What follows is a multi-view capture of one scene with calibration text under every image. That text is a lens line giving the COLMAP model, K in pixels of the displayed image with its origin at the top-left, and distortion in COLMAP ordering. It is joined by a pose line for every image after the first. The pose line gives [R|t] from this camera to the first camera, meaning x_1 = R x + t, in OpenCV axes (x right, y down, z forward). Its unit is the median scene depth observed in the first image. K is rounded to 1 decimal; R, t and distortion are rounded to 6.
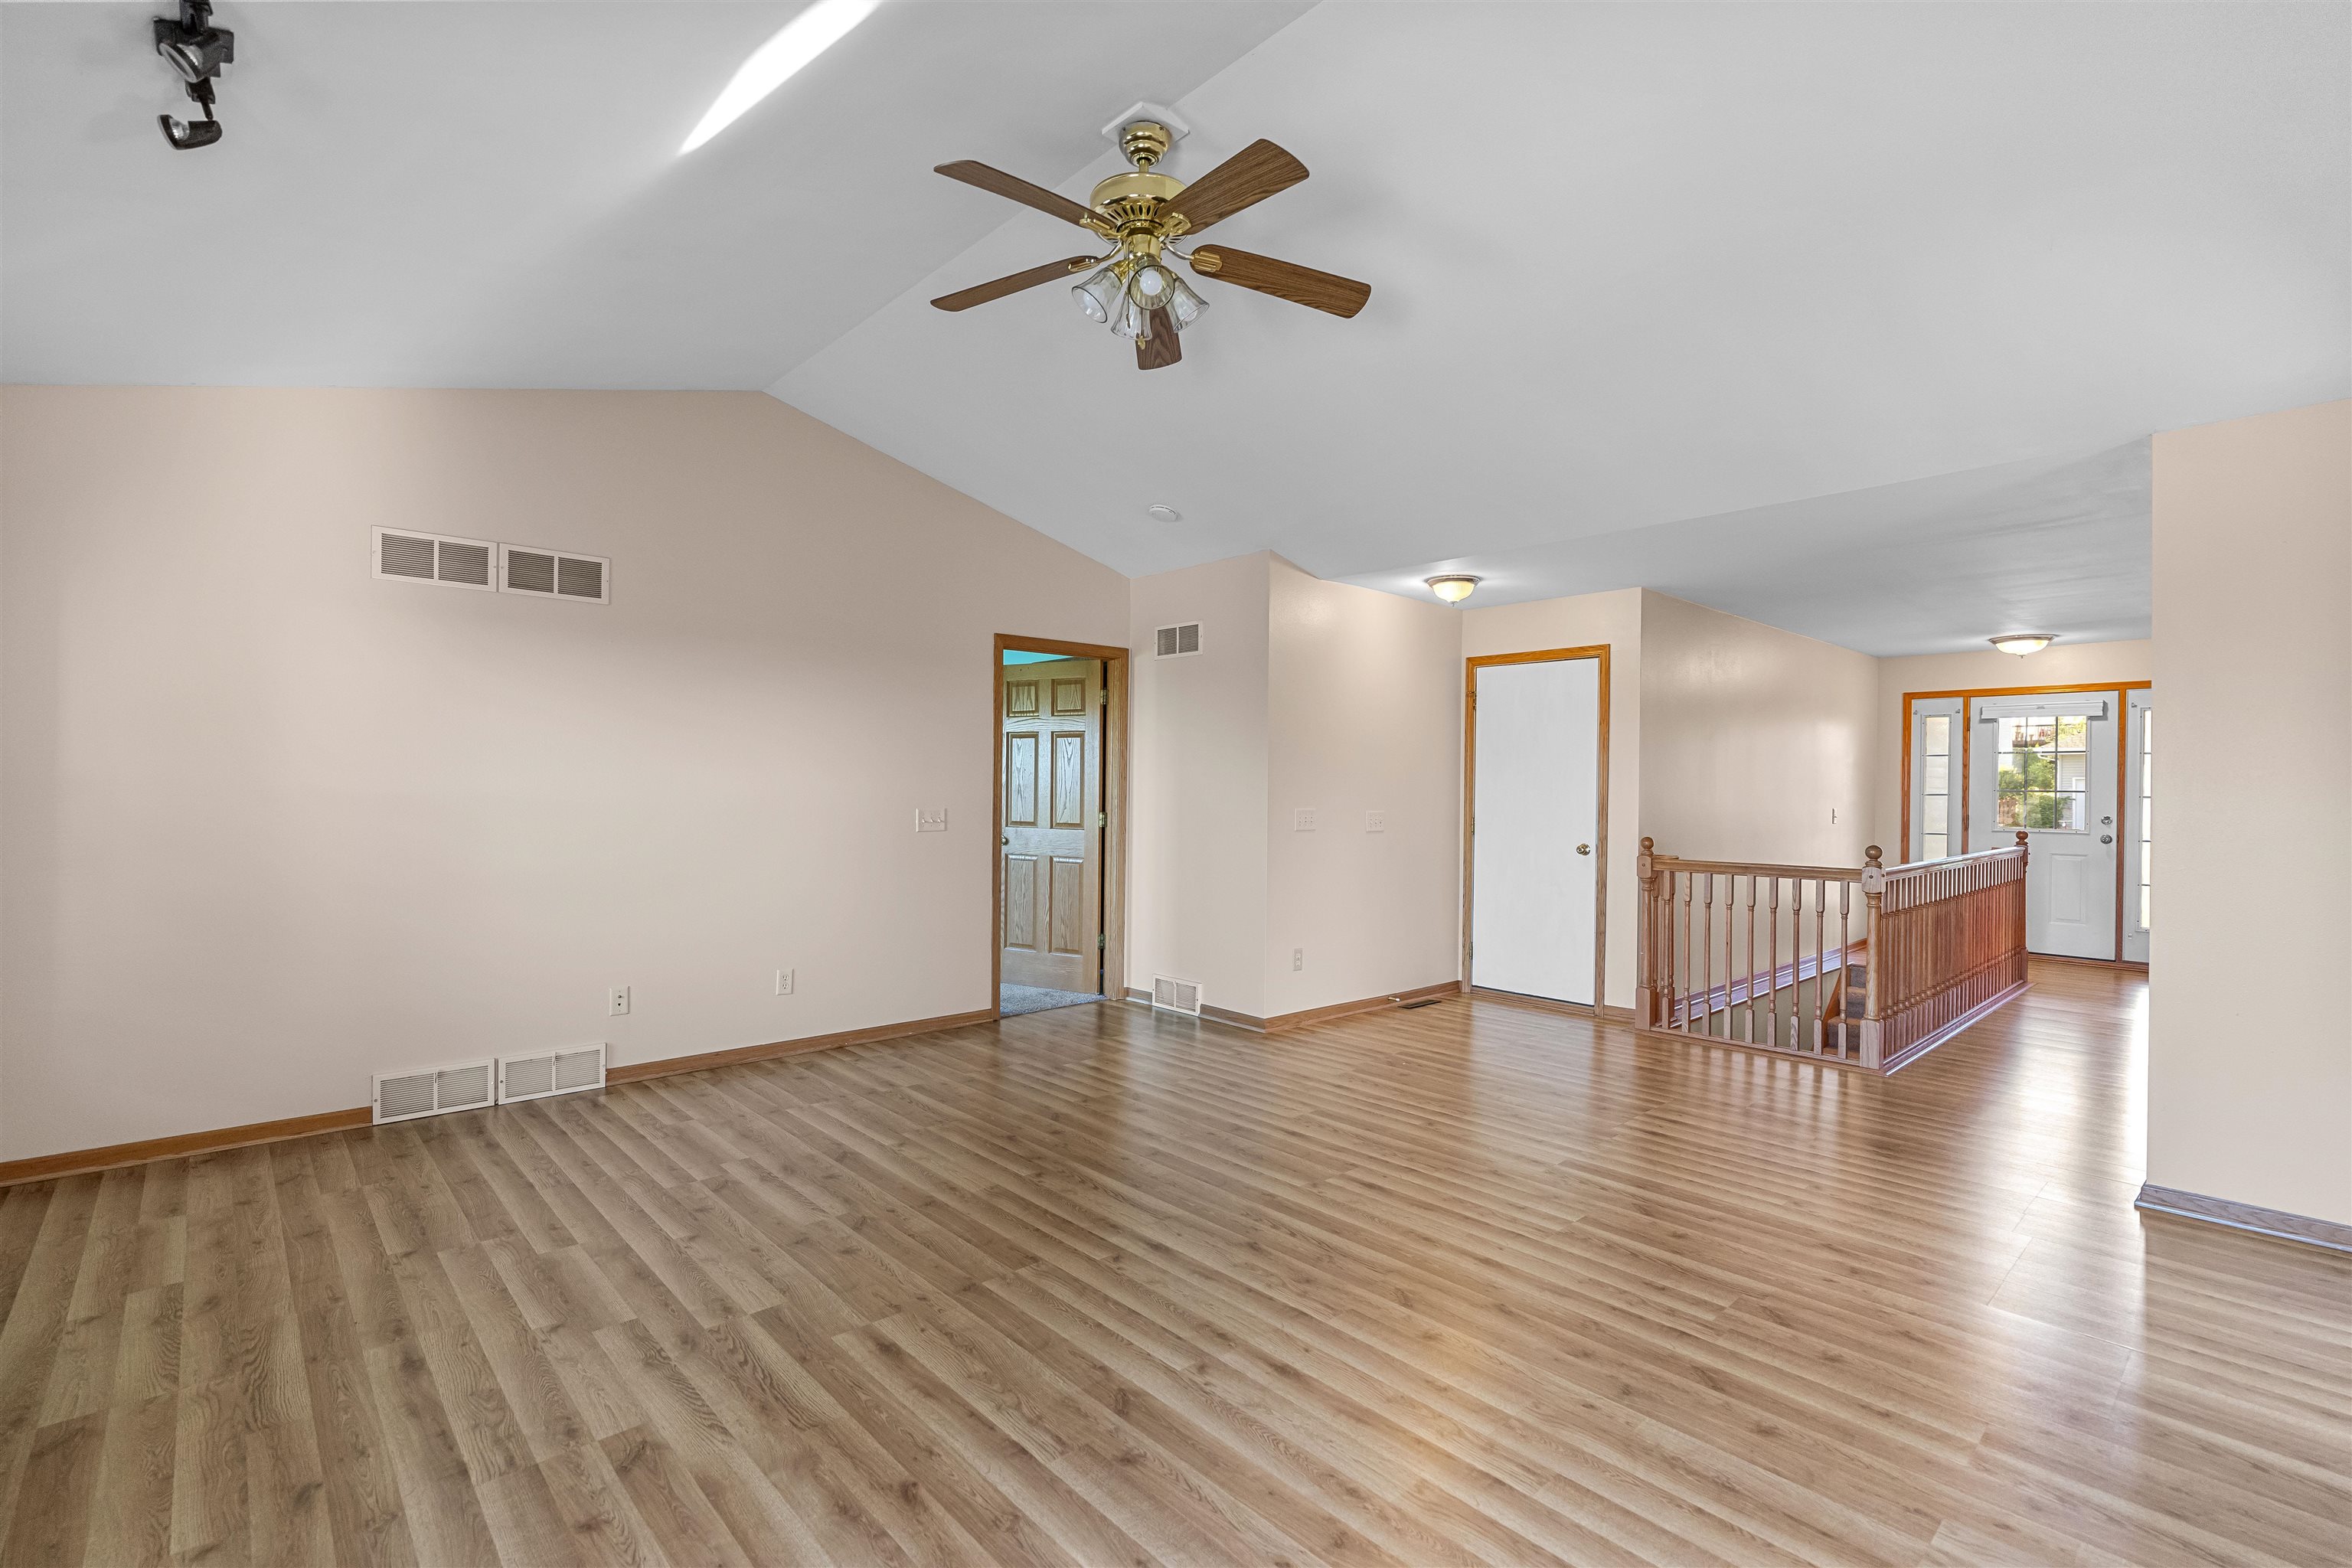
lens RADIAL K [[1062.5, 0, 1146.1], [0, 1062.5, 775.0], [0, 0, 1]] dist [-0.003225, 0.001727]
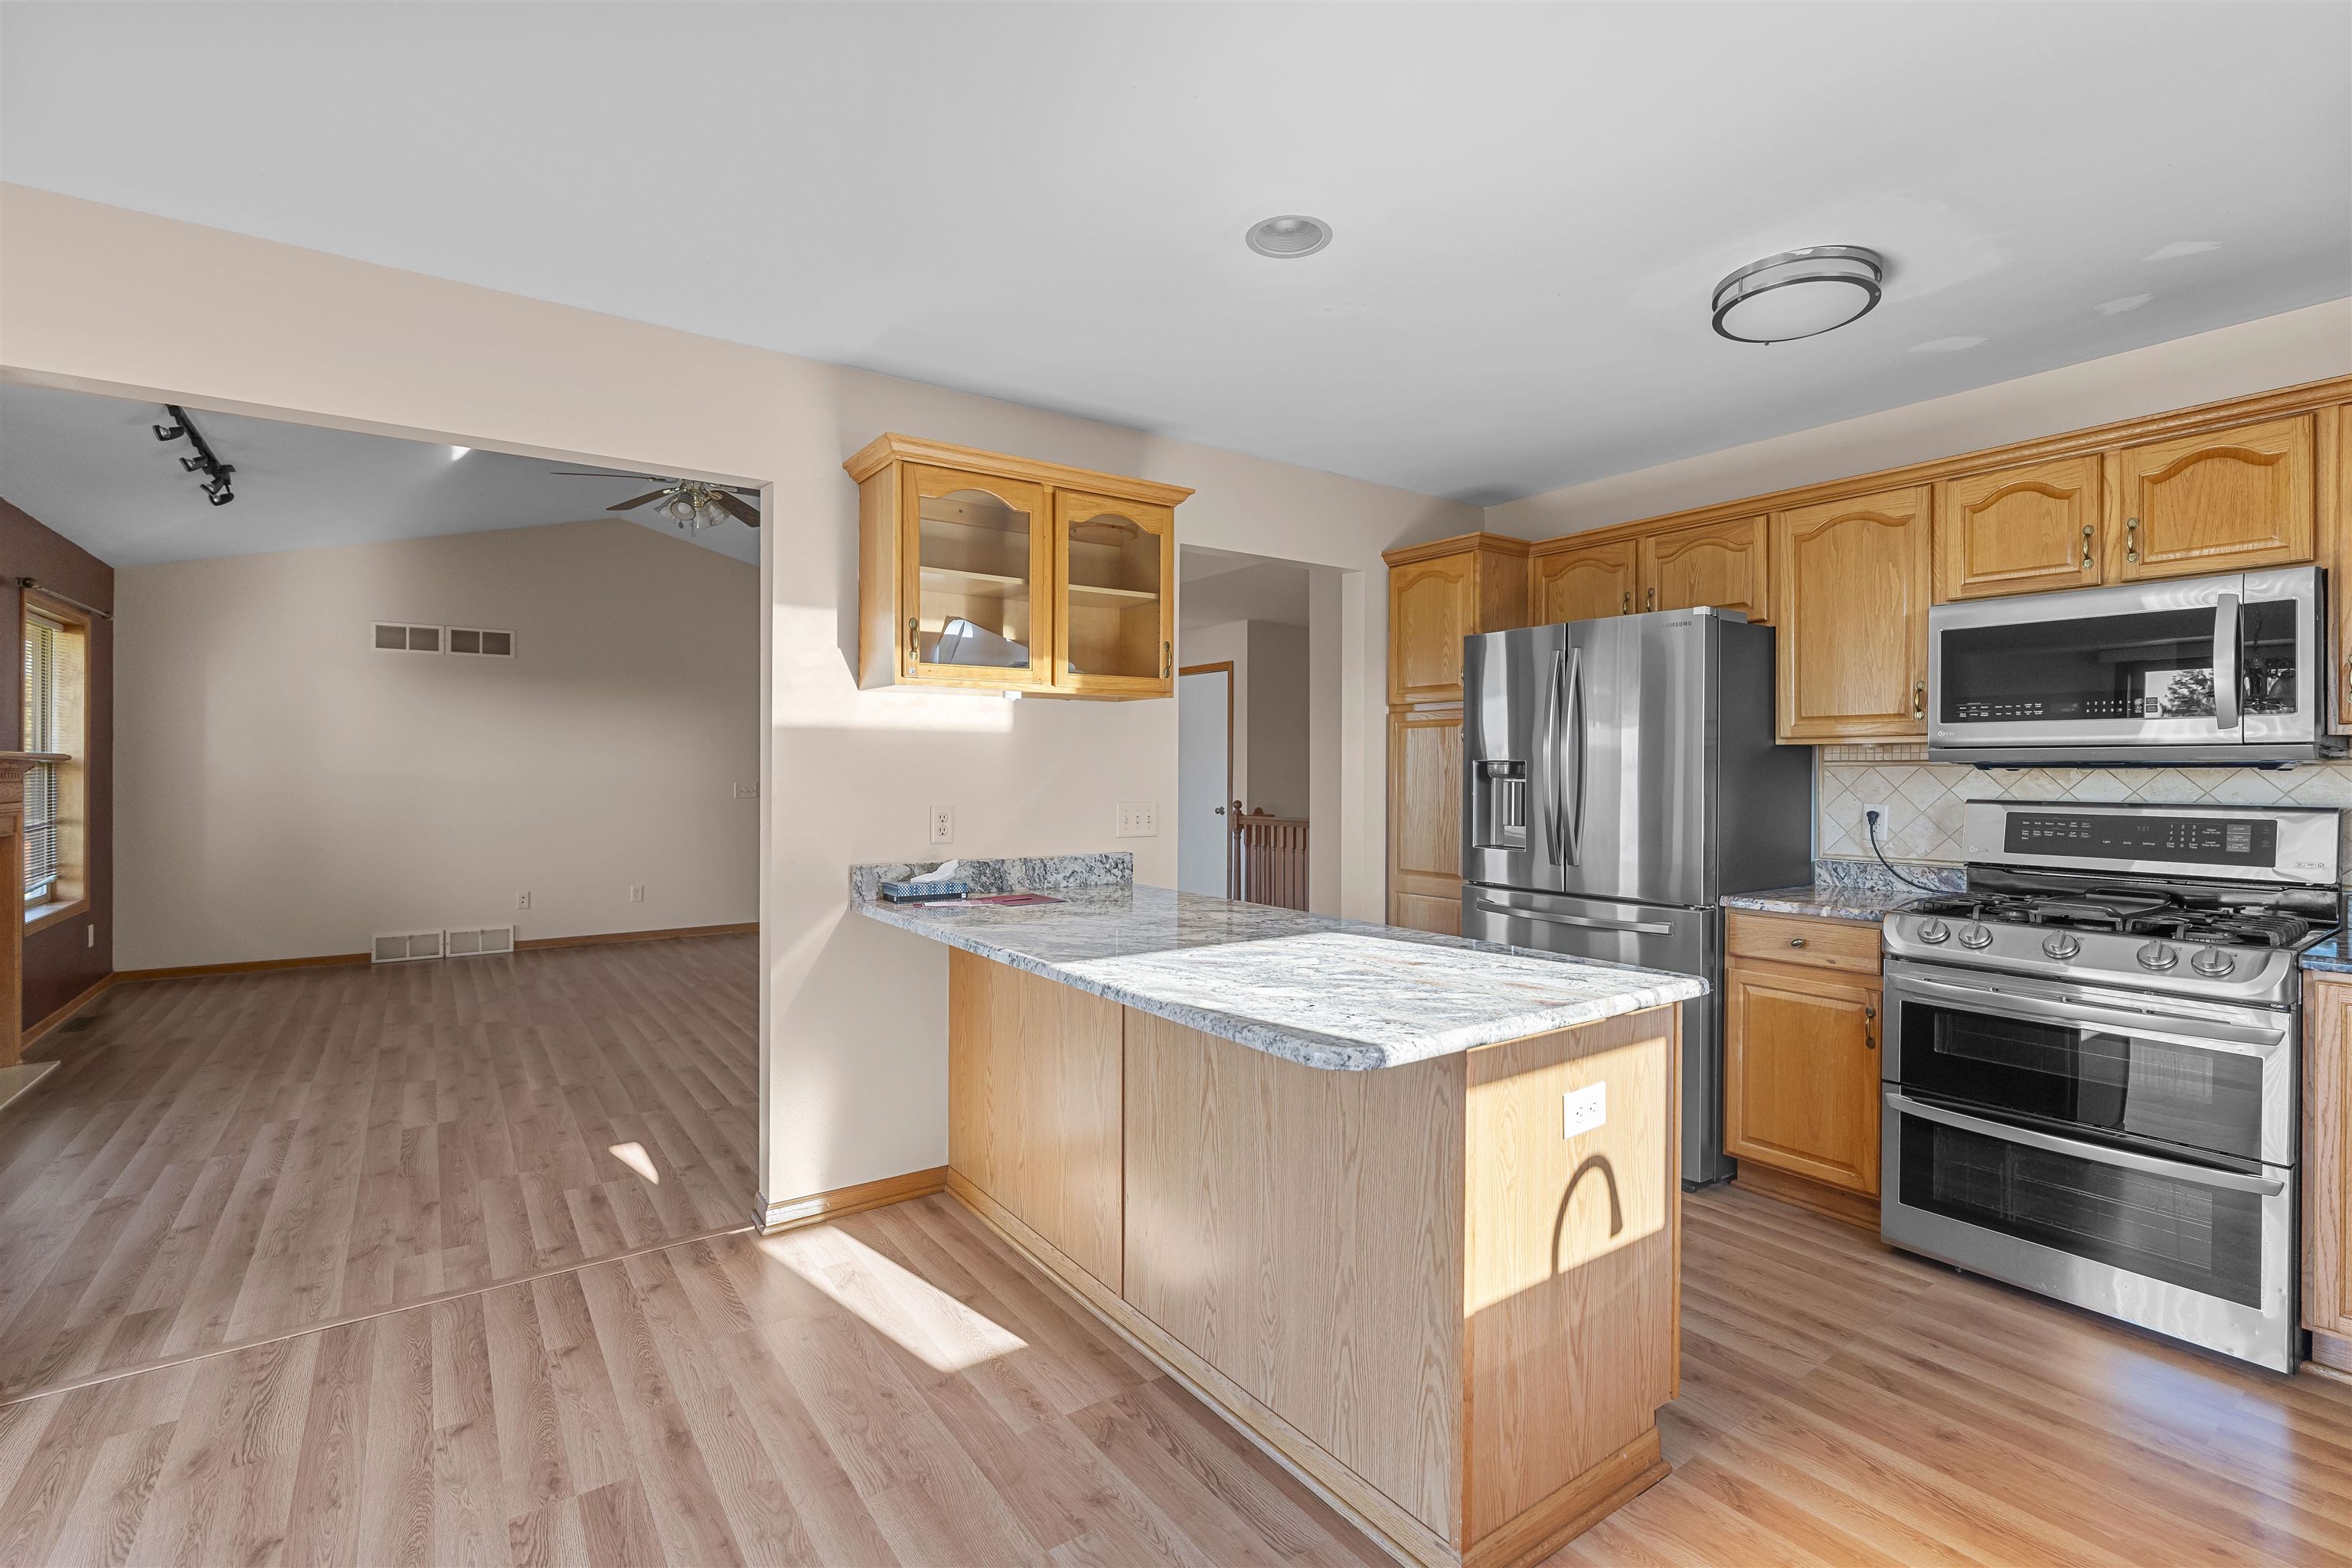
lens RADIAL K [[1062.5, 0, 1184.6], [0, 1062.5, 769.7], [0, 0, 1]] dist [-0.003225, 0.001727]
pose [[0.994947, -0.010429, -0.099859, 0.909174], [0.011837, 0.999839, 0.013518, 0.001885], [0.099701, -0.014632, 0.994910, -0.707461]]
